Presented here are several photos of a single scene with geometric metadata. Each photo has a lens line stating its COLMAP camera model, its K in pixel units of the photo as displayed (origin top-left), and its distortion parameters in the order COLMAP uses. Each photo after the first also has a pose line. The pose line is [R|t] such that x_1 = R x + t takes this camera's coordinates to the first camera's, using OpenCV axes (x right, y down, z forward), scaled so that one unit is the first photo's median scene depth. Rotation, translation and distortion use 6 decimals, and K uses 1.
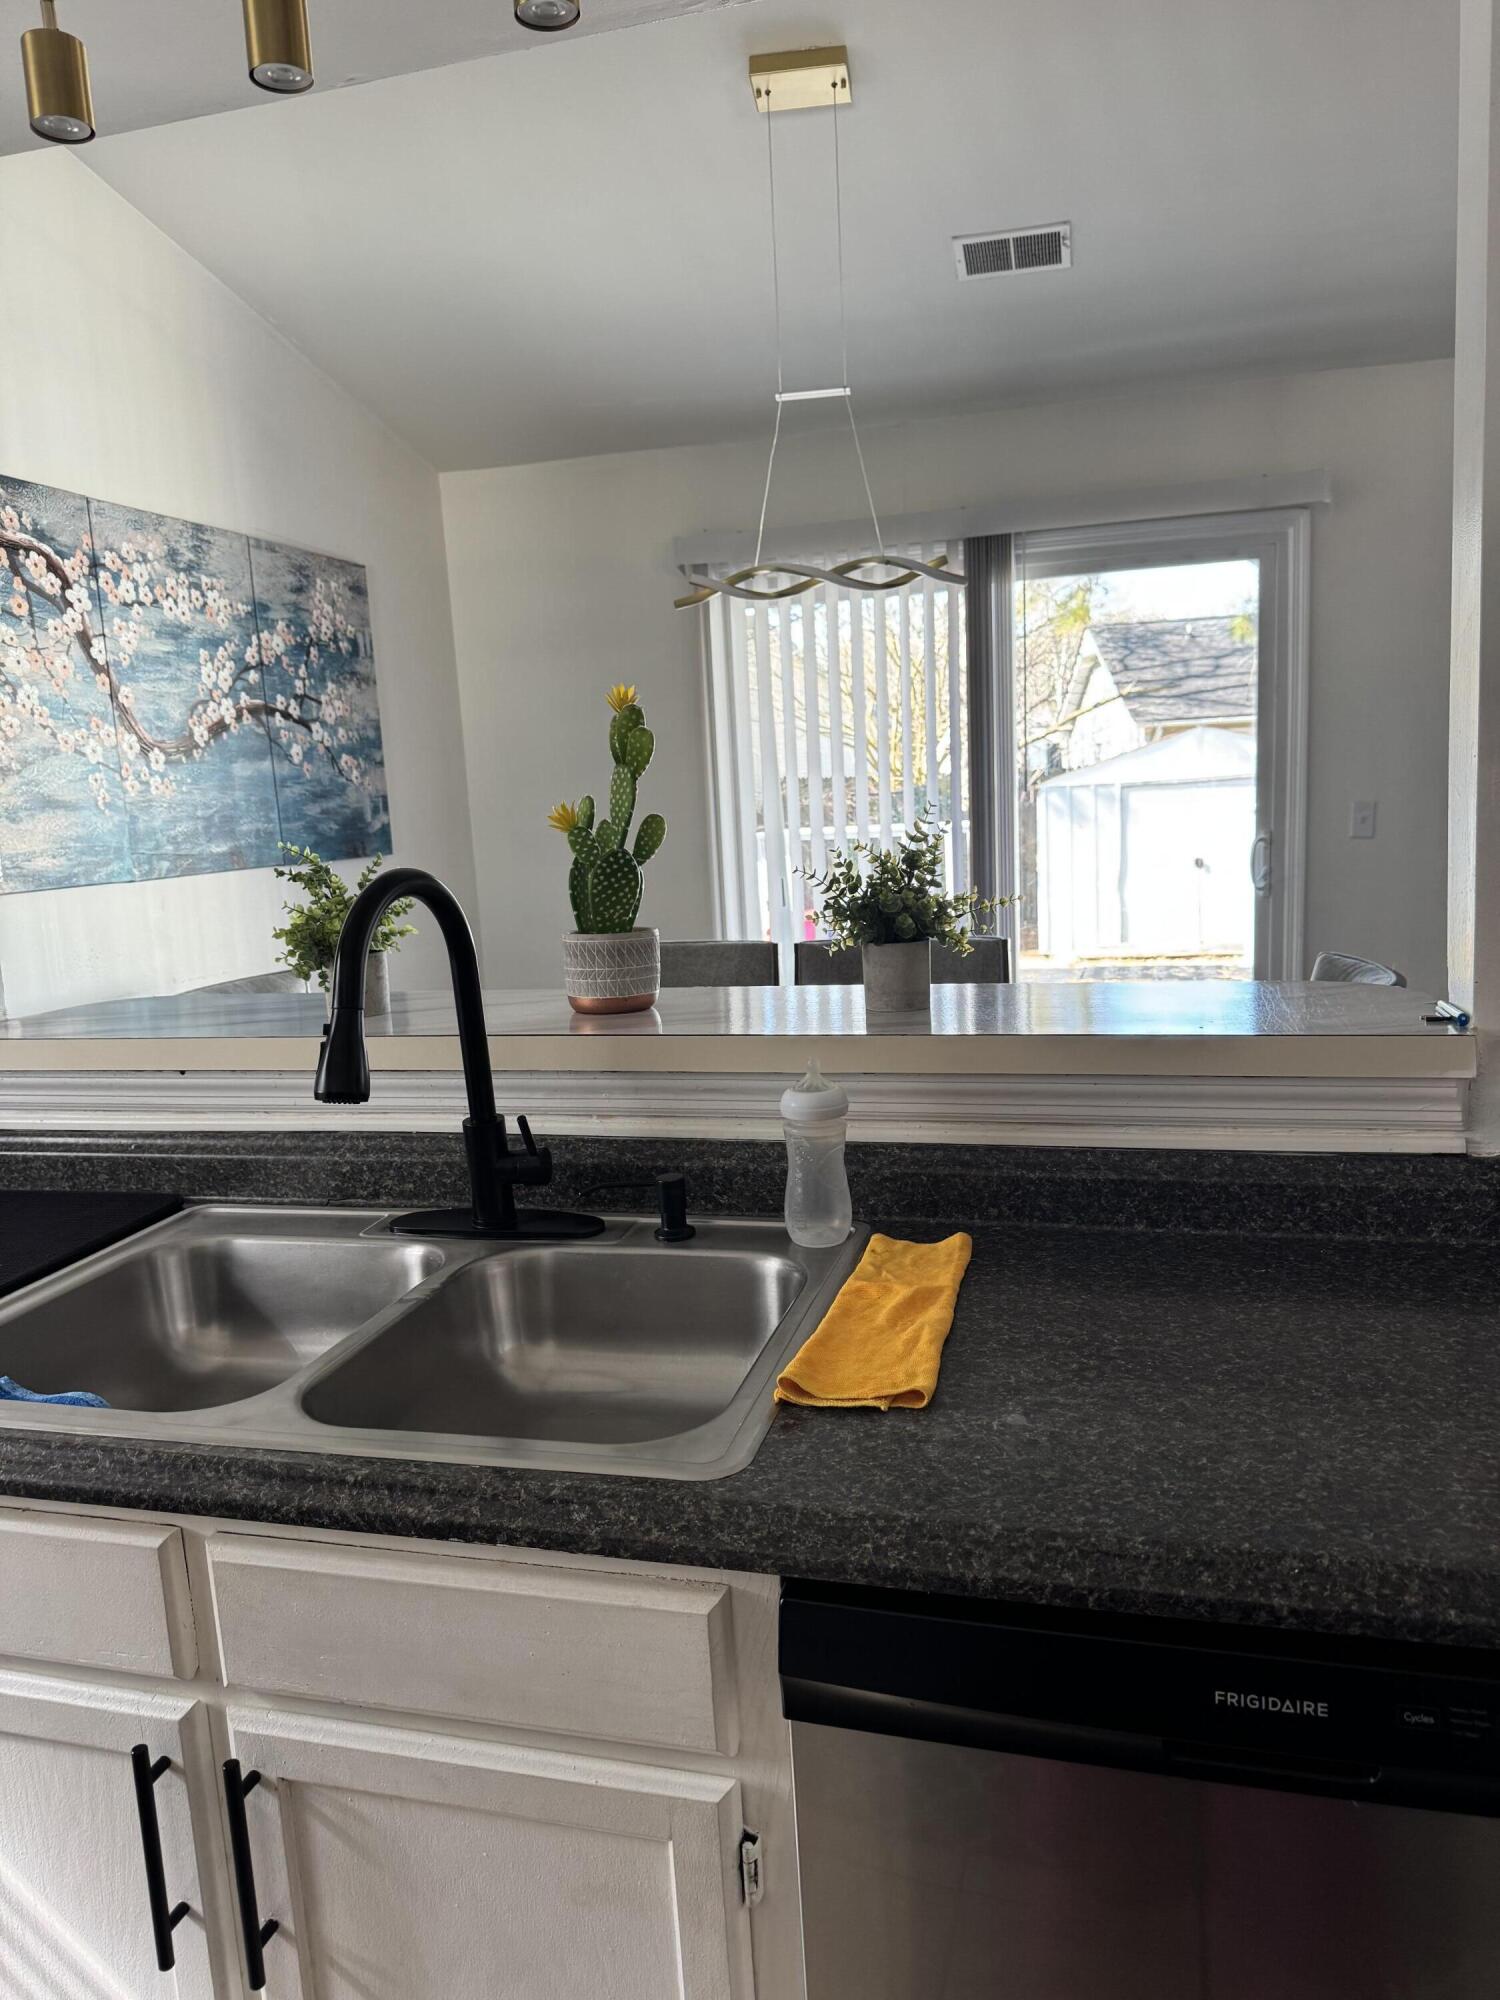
lens RADIAL K [[1407.1, 0, 750.0], [0, 1407.1, 1000.0], [0, 0, 1]] dist [-0.001374, -0.007421]
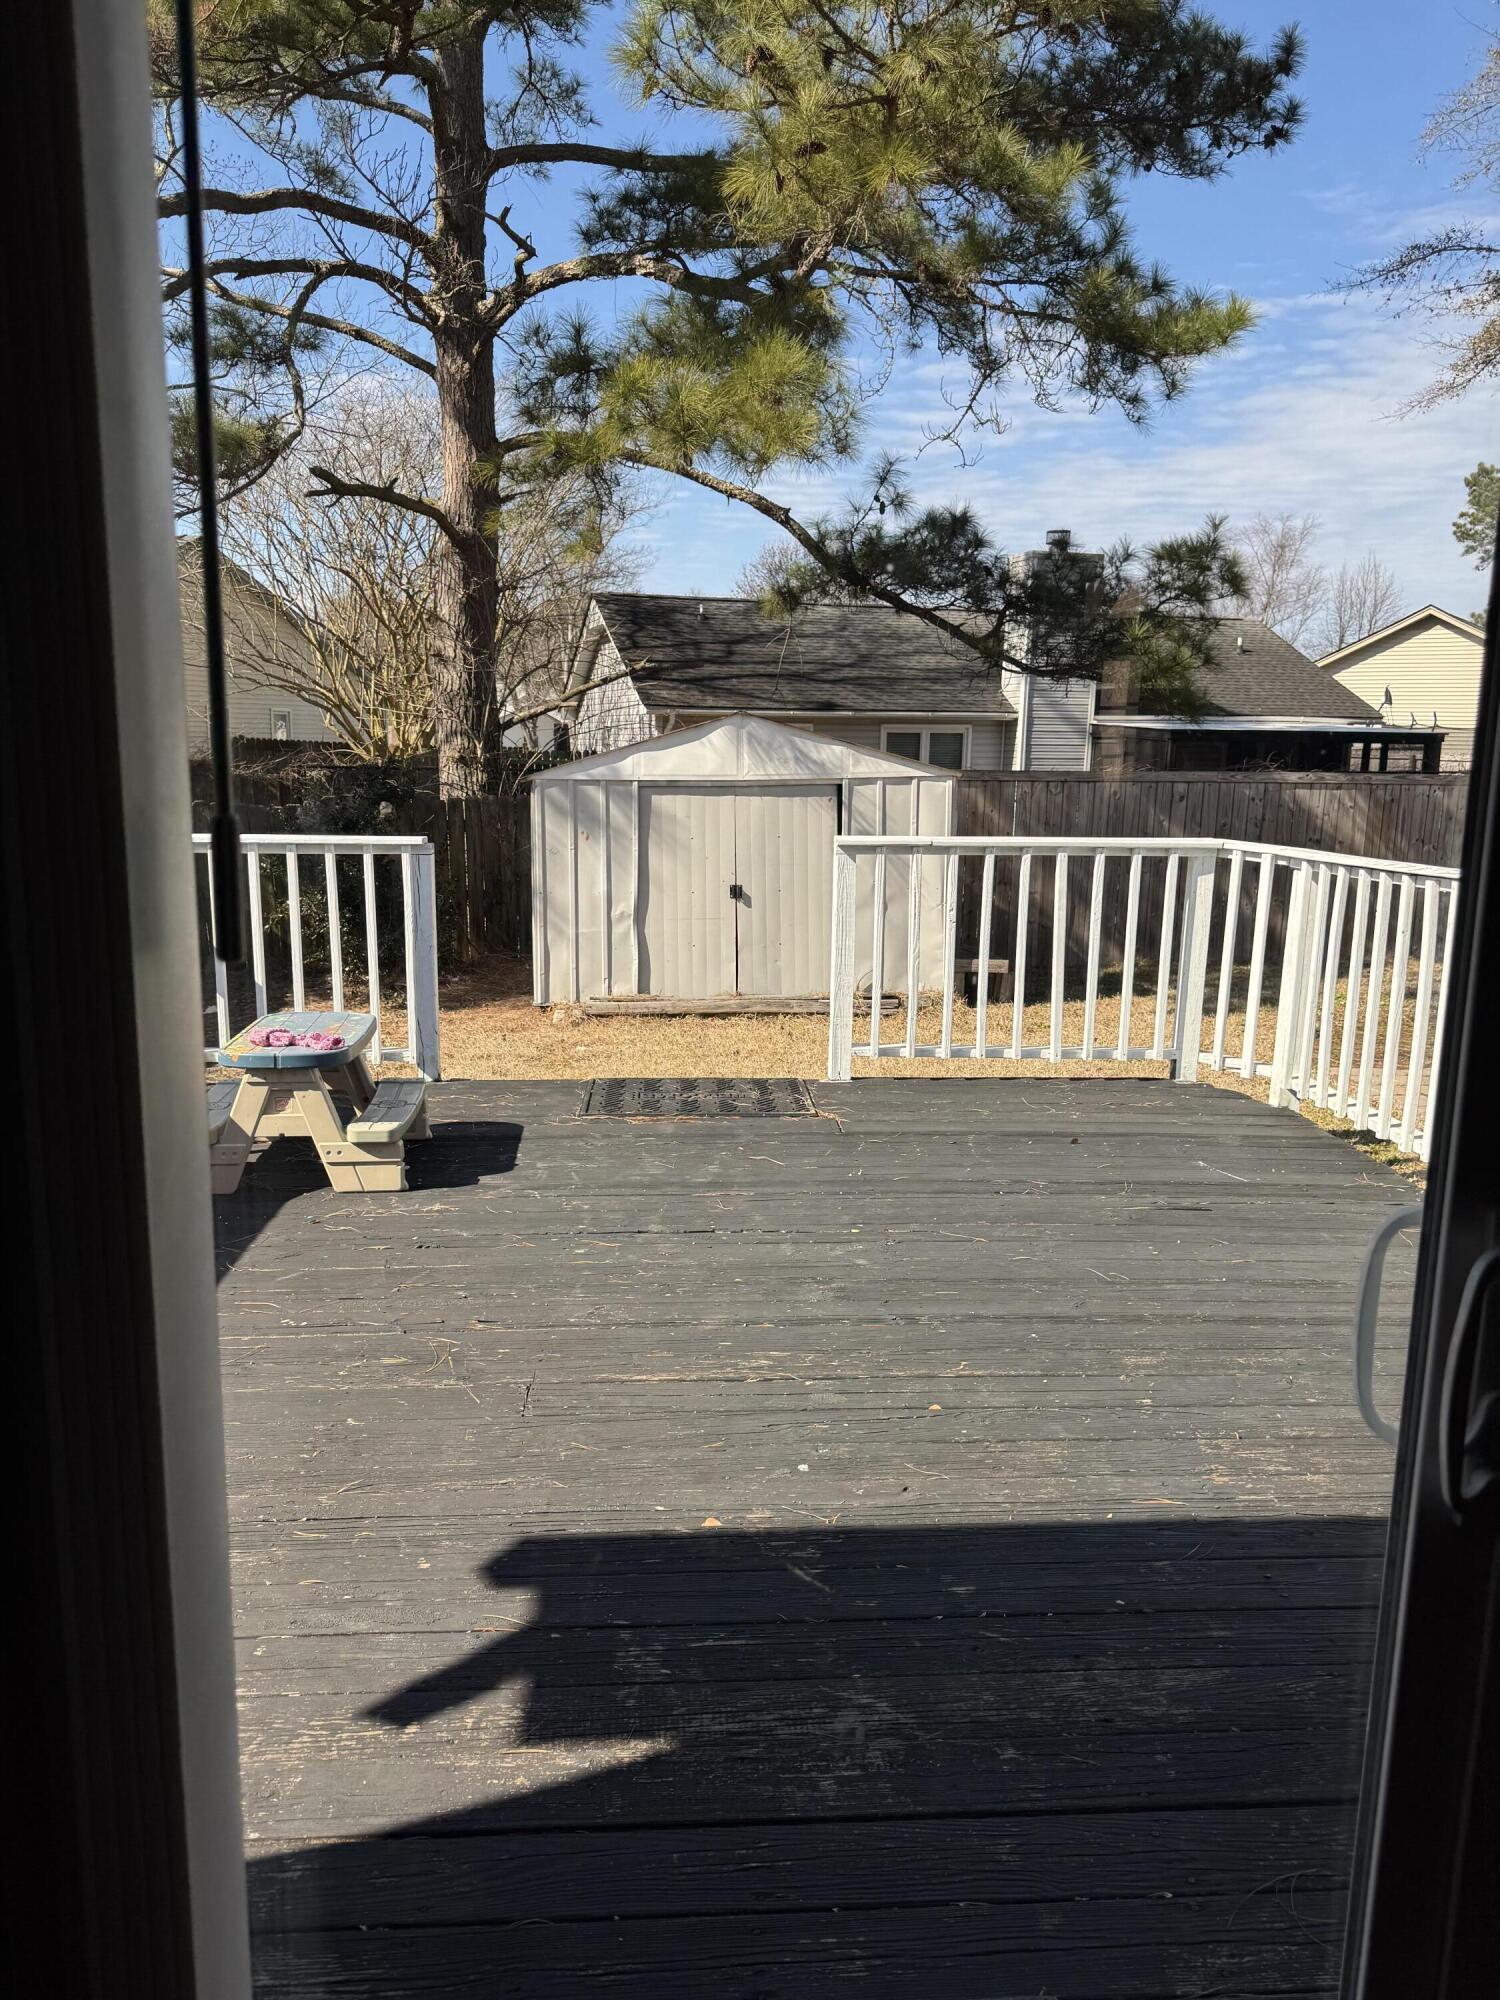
lens RADIAL K [[1407.1, 0, 750.0], [0, 1407.1, 1000.0], [0, 0, 1]] dist [-0.001374, -0.007421]
pose [[0.938657, 0.006546, 0.344791, 0.028362], [-0.012617, 0.999802, 0.015367, -0.024376], [-0.344622, -0.018774, 0.938554, 0.130193]]
